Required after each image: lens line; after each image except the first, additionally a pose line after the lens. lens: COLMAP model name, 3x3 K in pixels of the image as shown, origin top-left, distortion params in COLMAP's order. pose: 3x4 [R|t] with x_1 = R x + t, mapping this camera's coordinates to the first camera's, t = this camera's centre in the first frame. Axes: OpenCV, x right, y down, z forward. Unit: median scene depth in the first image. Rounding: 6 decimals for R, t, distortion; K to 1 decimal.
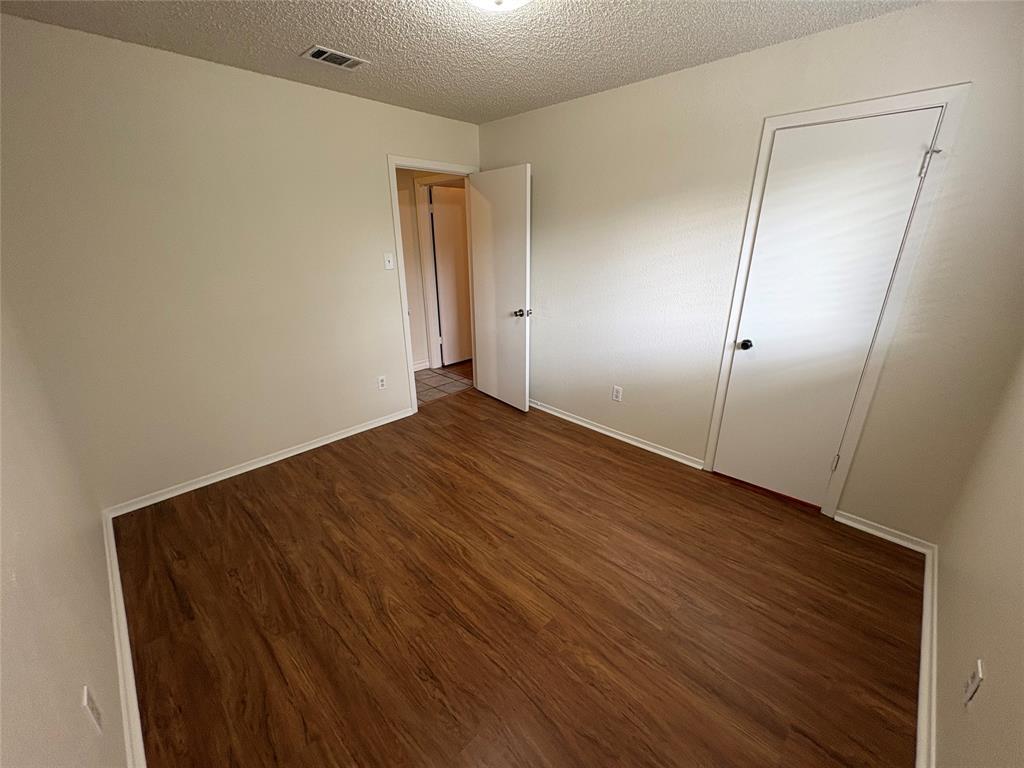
lens RADIAL K [[408.0, 0, 512.9], [0, 408.0, 382.9], [0, 0, 1]] dist [0.001278, 0.000017]
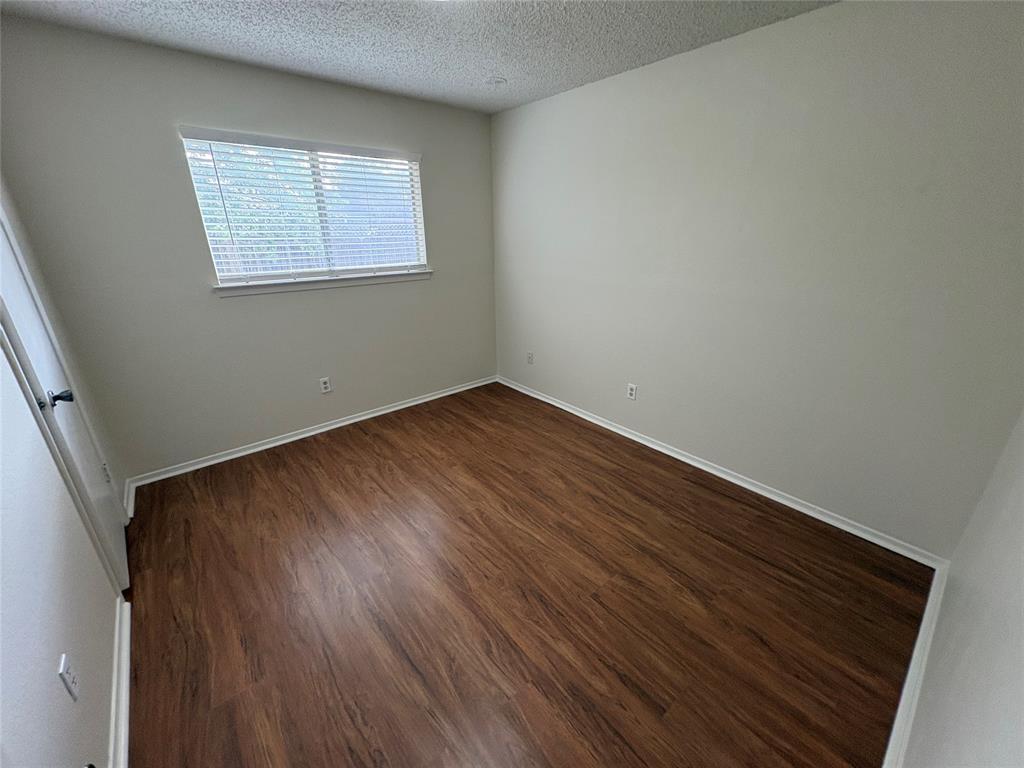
lens RADIAL K [[408.0, 0, 512.9], [0, 408.0, 382.9], [0, 0, 1]] dist [0.001278, 0.000017]
pose [[-0.996070, -0.025037, 0.084962, -0.218835], [0.036287, 0.759682, 0.649282, -0.563278], [-0.080801, 0.649813, -0.755788, 1.586412]]
